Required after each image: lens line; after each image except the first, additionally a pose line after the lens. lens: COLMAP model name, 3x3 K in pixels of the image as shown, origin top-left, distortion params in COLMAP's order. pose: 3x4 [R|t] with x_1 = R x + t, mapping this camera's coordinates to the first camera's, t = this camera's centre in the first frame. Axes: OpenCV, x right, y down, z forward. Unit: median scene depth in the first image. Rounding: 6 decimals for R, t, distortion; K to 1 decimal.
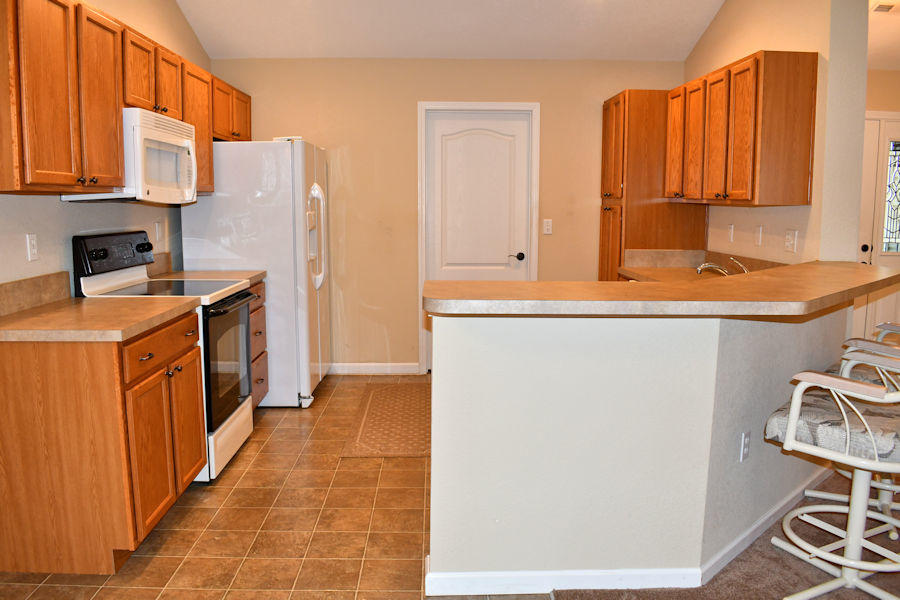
lens RADIAL K [[704.5, 0, 450.0], [0, 704.5, 300.0], [0, 0, 1]] dist [-0.098746, 0.016583]
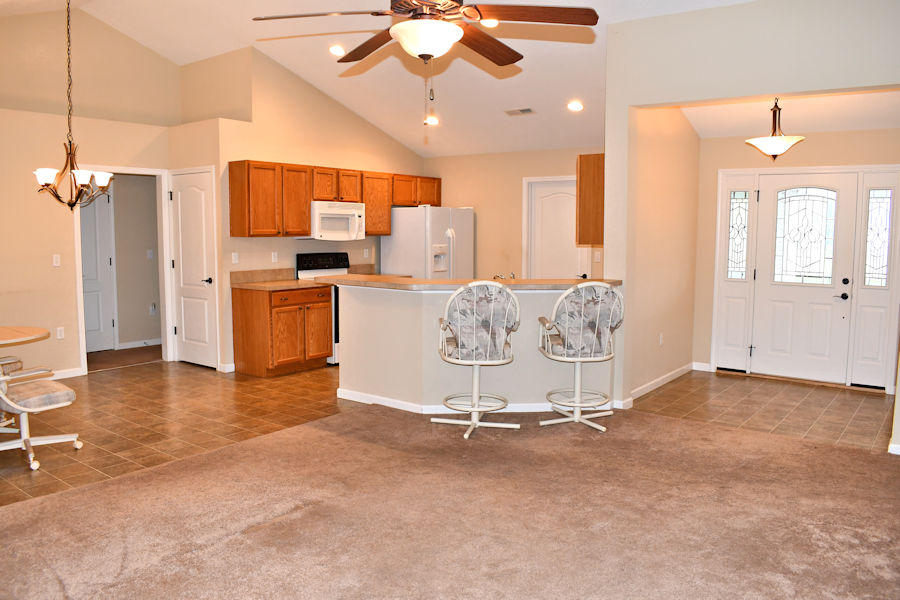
lens RADIAL K [[699.4, 0, 450.0], [0, 699.4, 300.0], [0, 0, 1]] dist [-0.097818, 0.017657]
pose [[0.782053, 0.063444, -0.619974, 1.273013], [-0.086714, 0.996206, -0.007438, 0.037434], [0.617149, 0.059577, 0.784587, -0.531383]]
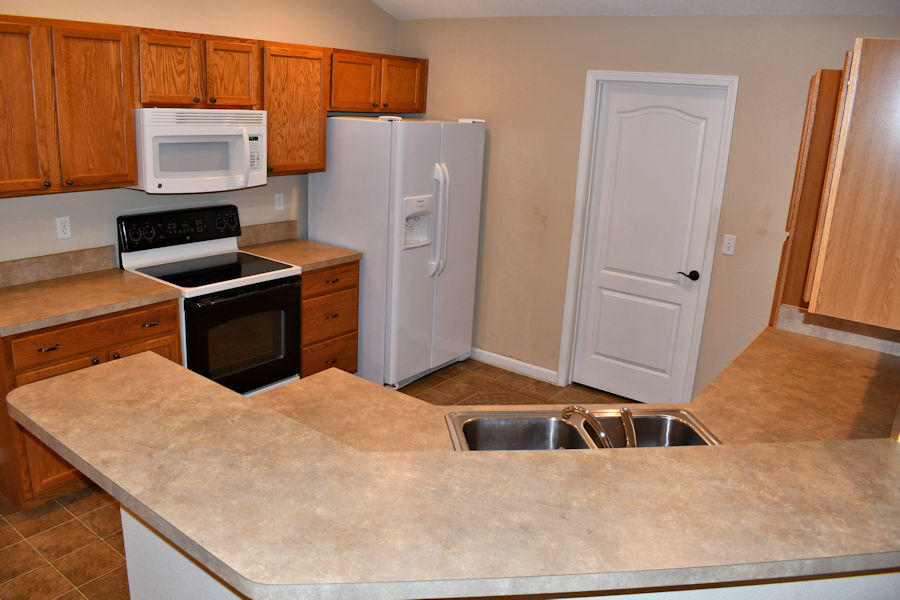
lens RADIAL K [[699.4, 0, 450.0], [0, 699.4, 300.0], [0, 0, 1]] dist [-0.097818, 0.017657]
pose [[0.787883, 0.209181, -0.579209, 0.536673], [-0.135203, 0.976351, 0.168697, -0.204361], [0.600800, -0.054603, 0.797533, 0.366117]]
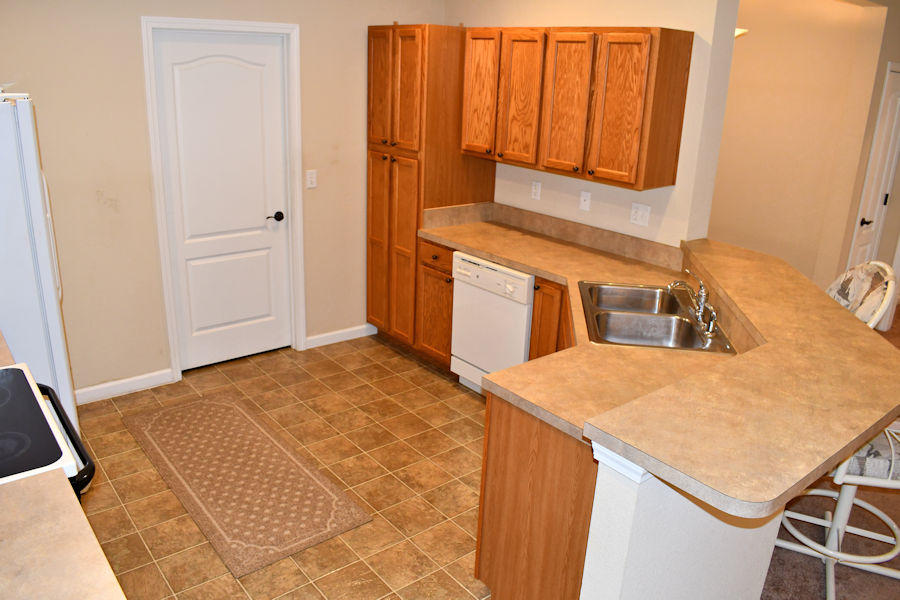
lens RADIAL K [[695.0, 0, 450.0], [0, 695.0, 300.0], [0, 0, 1]] dist [-0.103045, 0.025064]
pose [[0.788714, -0.171153, 0.590455, -0.371481], [0.047572, 0.974575, 0.218952, -0.212659], [-0.612917, -0.144601, 0.776803, 0.387822]]
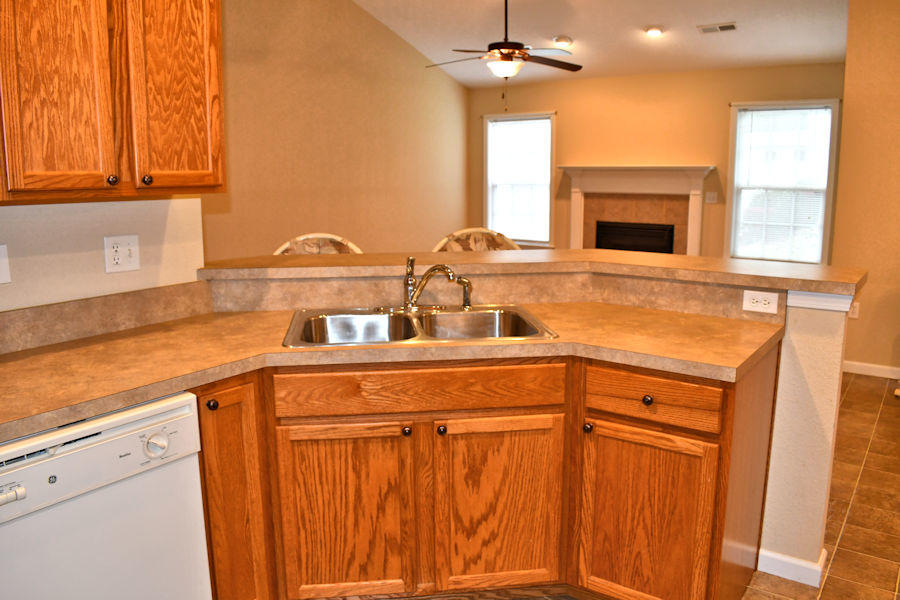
lens RADIAL K [[695.0, 0, 450.0], [0, 695.0, 300.0], [0, 0, 1]] dist [-0.103045, 0.025064]
pose [[-0.789702, -0.113341, 0.602930, -0.102029], [0.082554, 0.954215, 0.287504, -0.208390], [-0.607911, 0.276816, -0.744189, 1.369024]]
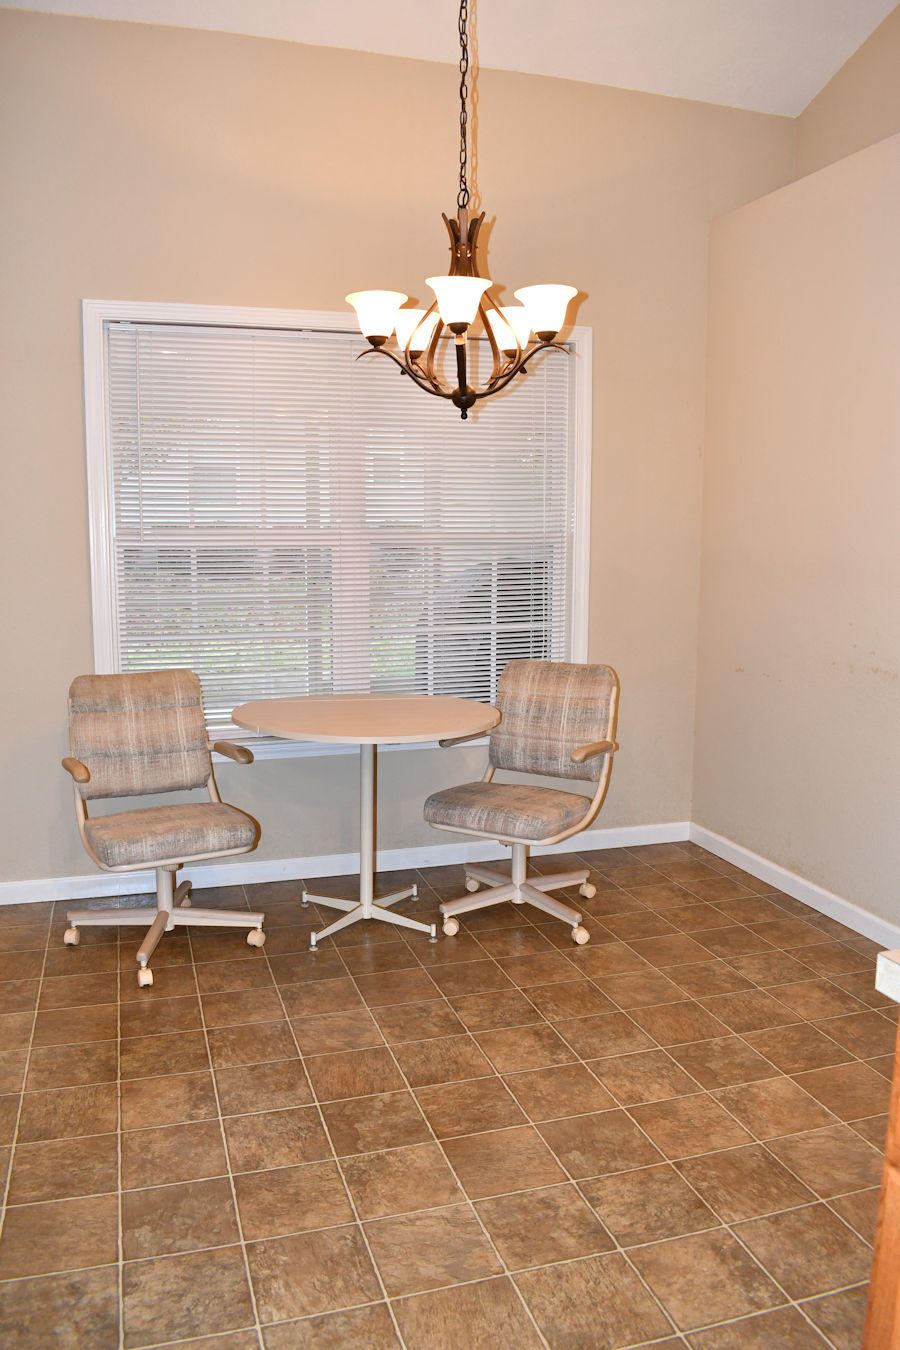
lens RADIAL K [[1056.7, 0, 450.9], [0, 1056.7, 656.4], [0, 0, 1]] dist [-0.098746, 0.016583]
pose [[-0.961702, 0.024451, -0.273004, -0.120392], [-0.046669, 0.966863, 0.250995, -0.126866], [0.270095, 0.254123, -0.928693, 0.904893]]
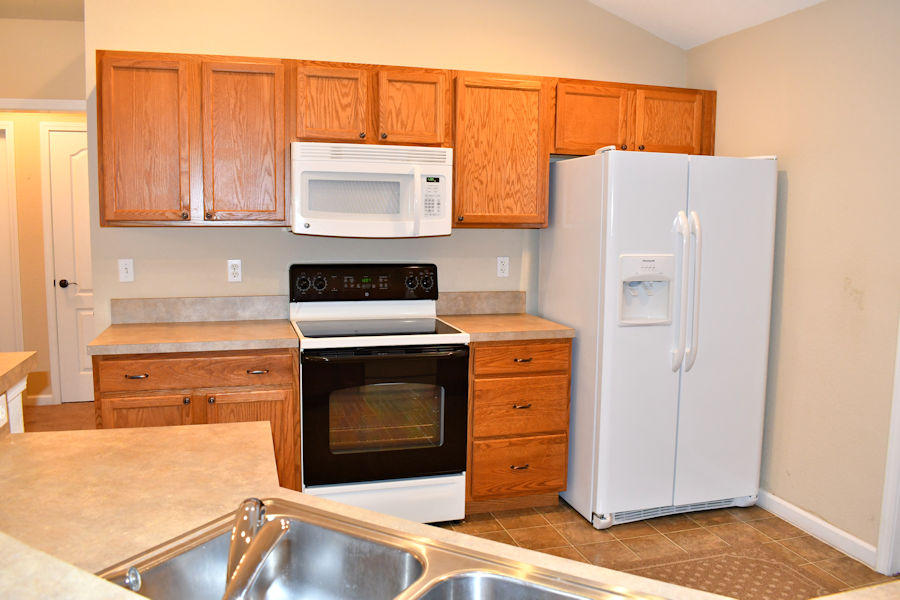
lens RADIAL K [[727.0, 0, 450.0], [0, 727.0, 300.0], [0, 0, 1]] dist [-0.096796, 0.006495]
pose [[0.256634, 0.108463, -0.960403, 0.569259], [-0.141040, 0.987249, 0.073806, -0.142277], [0.956162, 0.116514, 0.268659, 0.846806]]
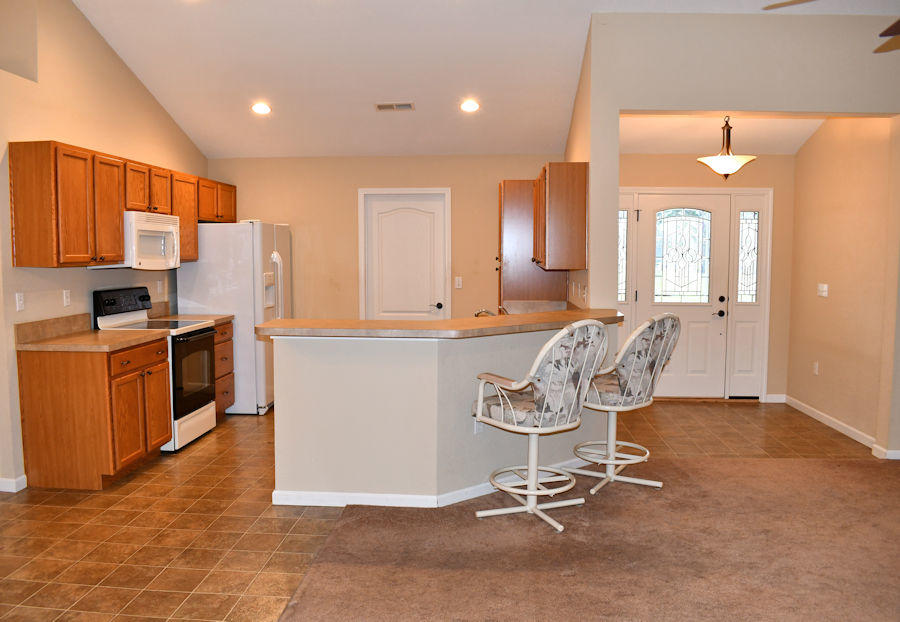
lens RADIAL K [[722.5, 0, 444.1], [0, 722.5, 310.9], [0, 0, 1]] dist [-0.088302, 0.002957]
pose [[0.995478, 0.004954, -0.094867, 0.374765], [-0.010157, 0.998465, -0.054441, 0.031011], [0.094451, 0.055158, 0.994000, -0.498094]]
